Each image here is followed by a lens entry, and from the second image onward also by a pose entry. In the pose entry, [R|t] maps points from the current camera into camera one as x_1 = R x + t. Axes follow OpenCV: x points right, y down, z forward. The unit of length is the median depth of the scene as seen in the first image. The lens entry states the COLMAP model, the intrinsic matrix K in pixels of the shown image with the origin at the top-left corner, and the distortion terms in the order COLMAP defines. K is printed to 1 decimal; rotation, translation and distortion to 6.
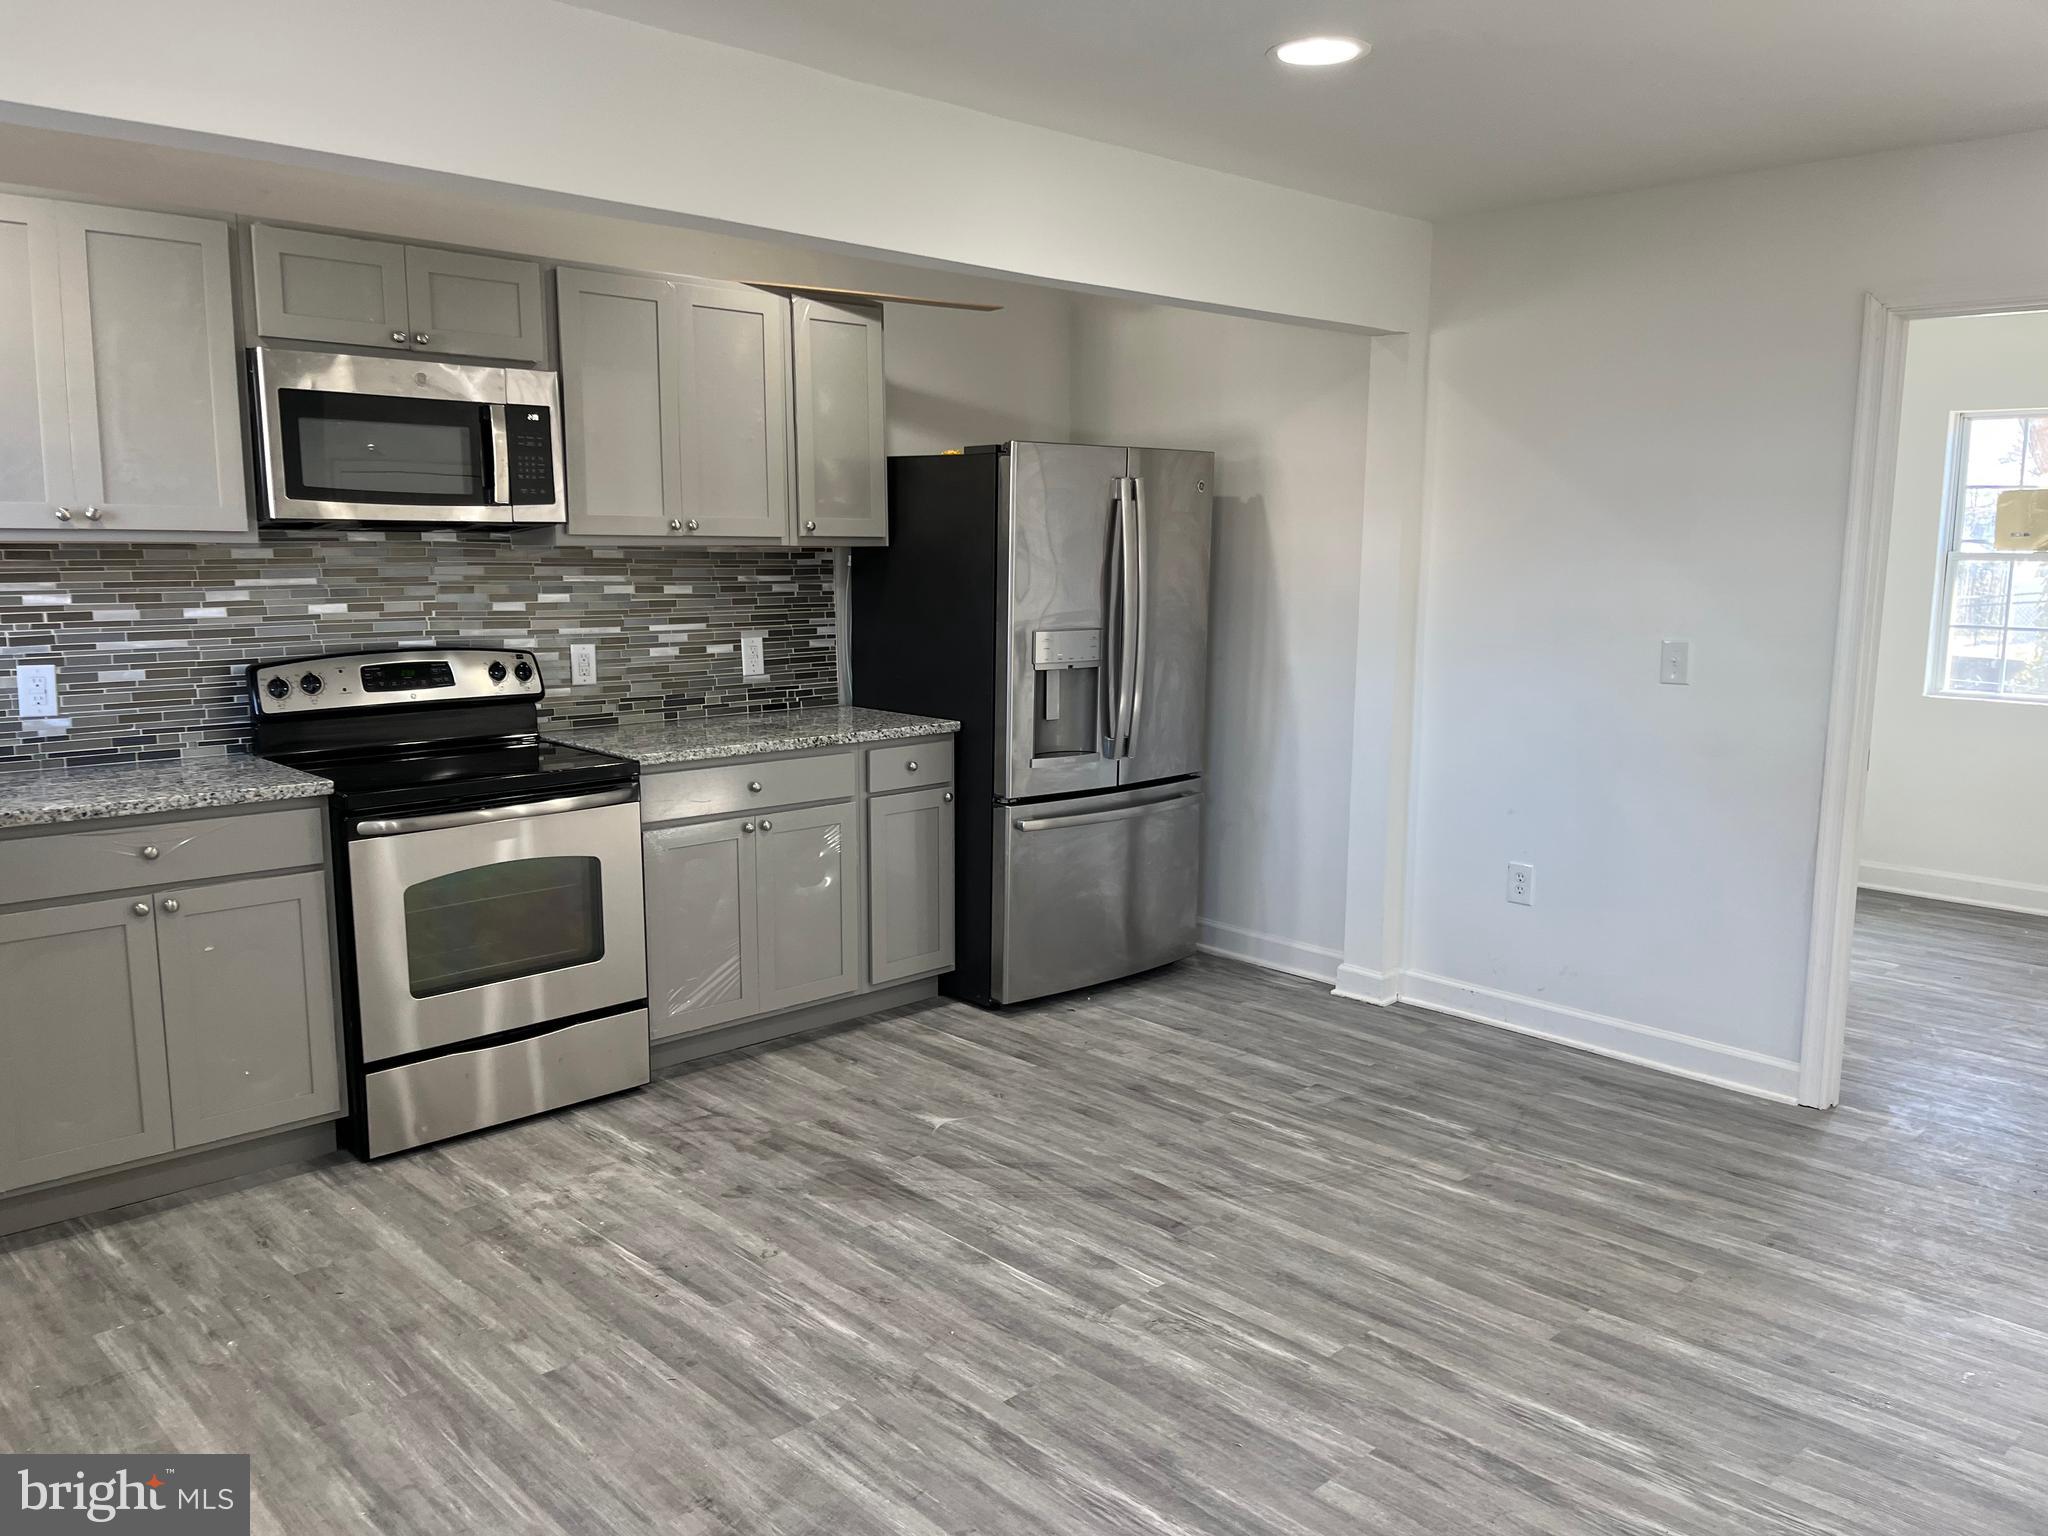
lens RADIAL K [[1544.0, 0, 1021.6], [0, 1544.0, 770.0], [0, 0, 1]] dist [0.061697, -0.080523]
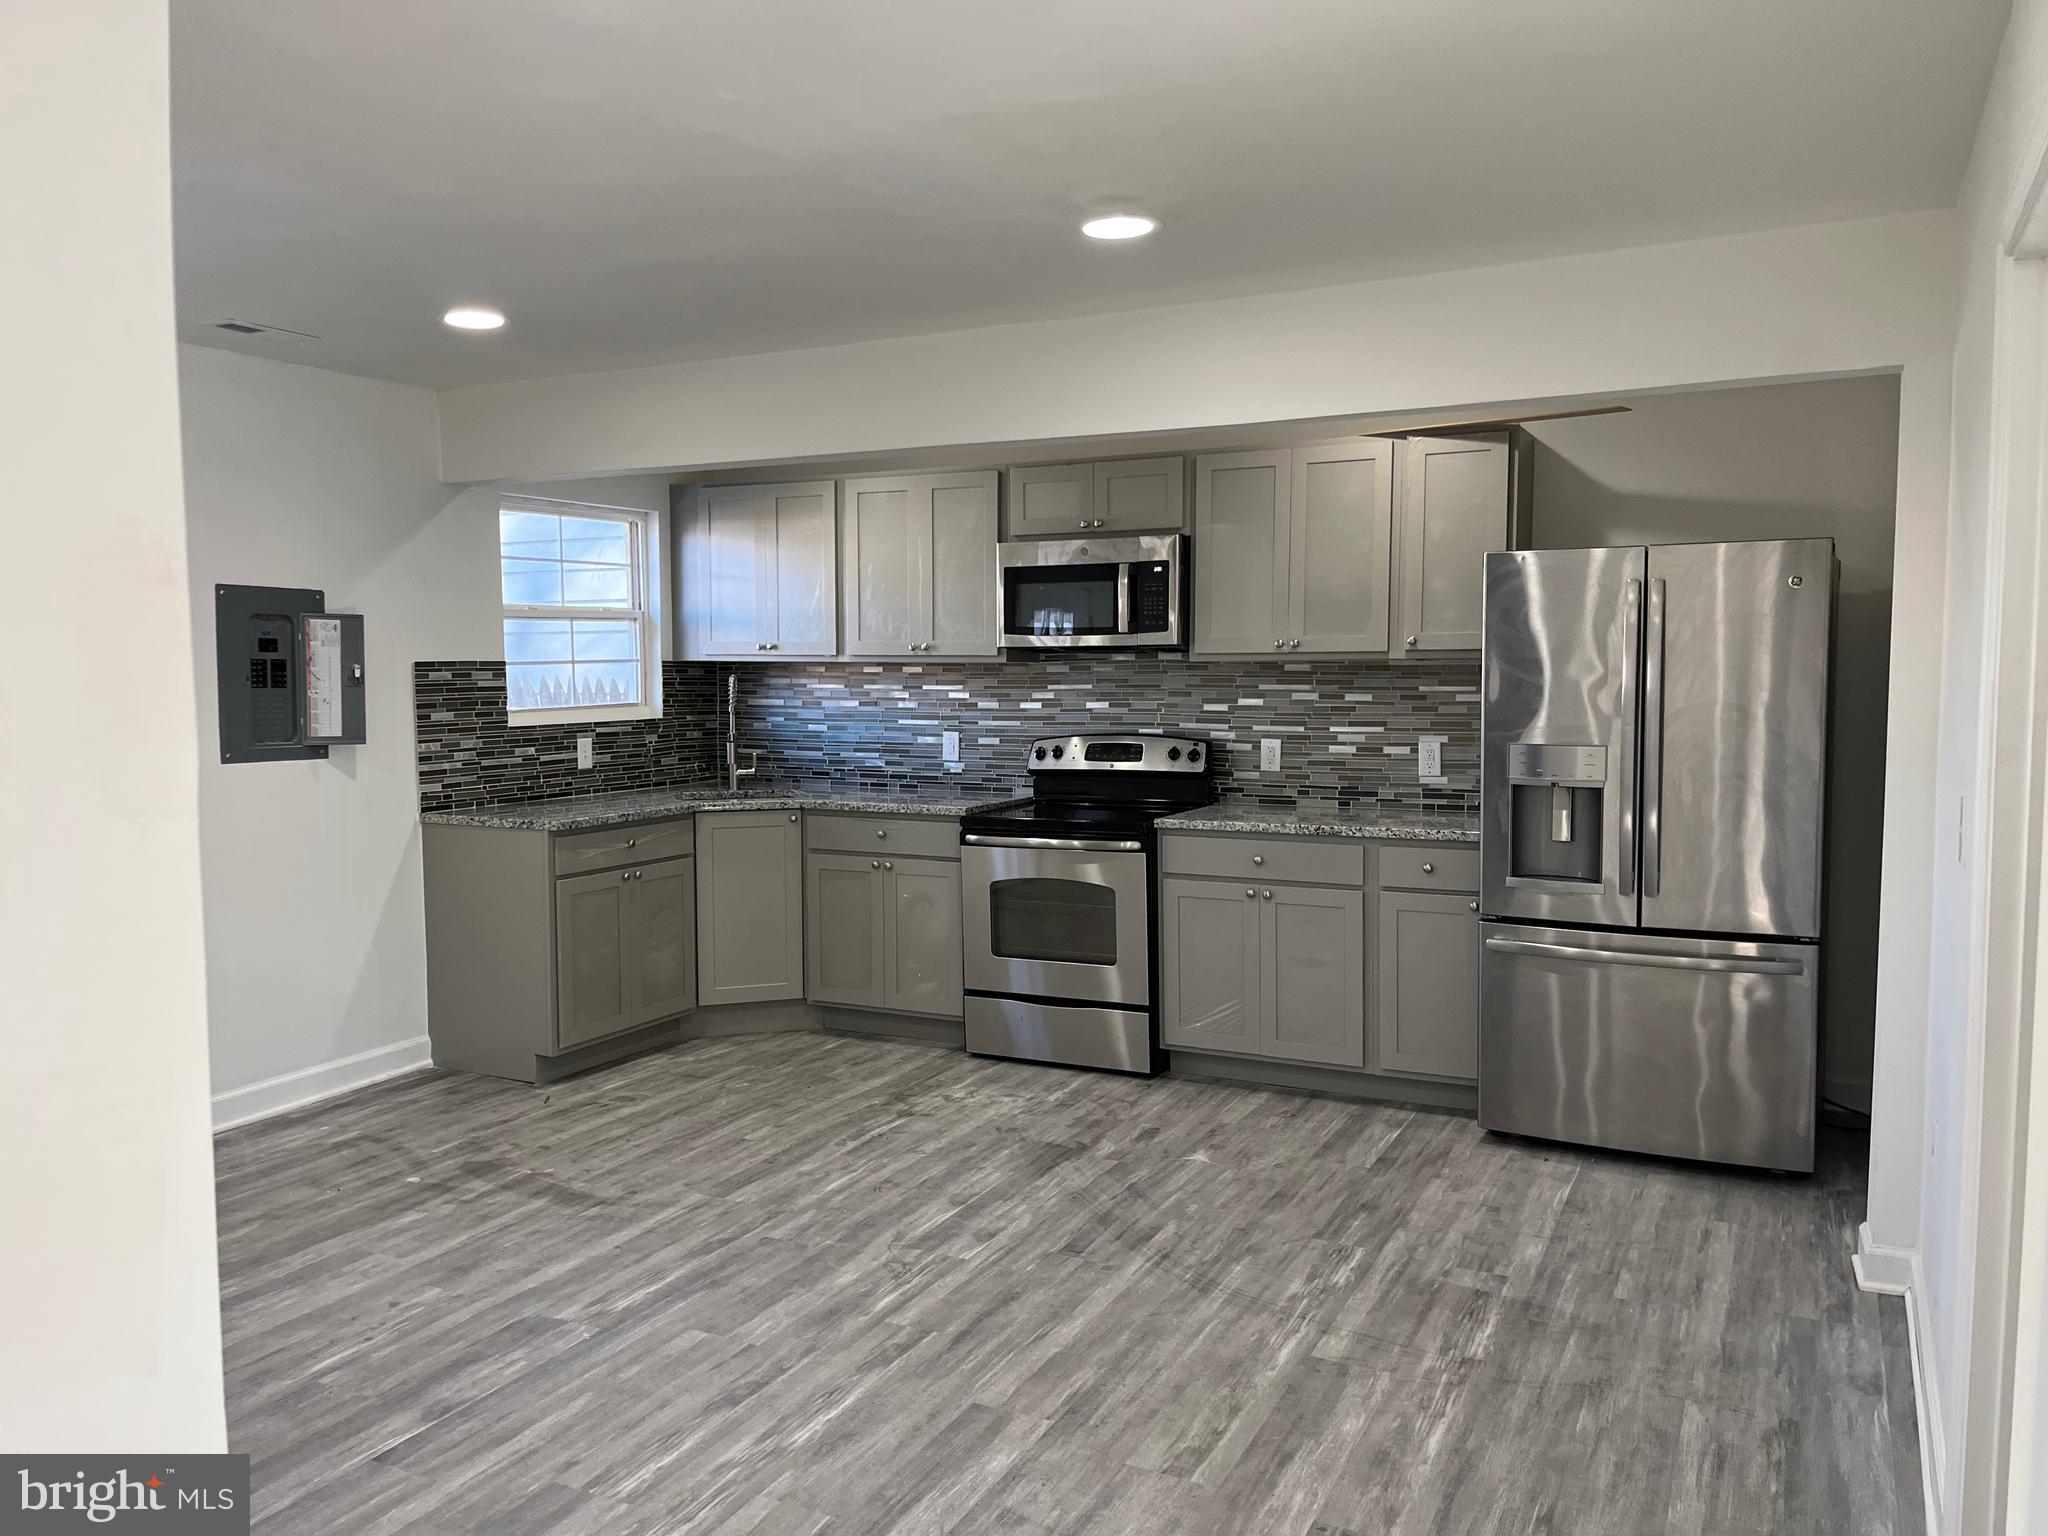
lens RADIAL K [[1544.0, 0, 1023.8], [0, 1544.0, 761.9], [0, 0, 1]] dist [0.061697, -0.080523]
pose [[0.334050, 0.054974, -0.940951, 1.008087], [-0.129193, 0.991546, 0.012065, -0.063088], [0.933659, 0.117534, 0.338328, 0.477043]]
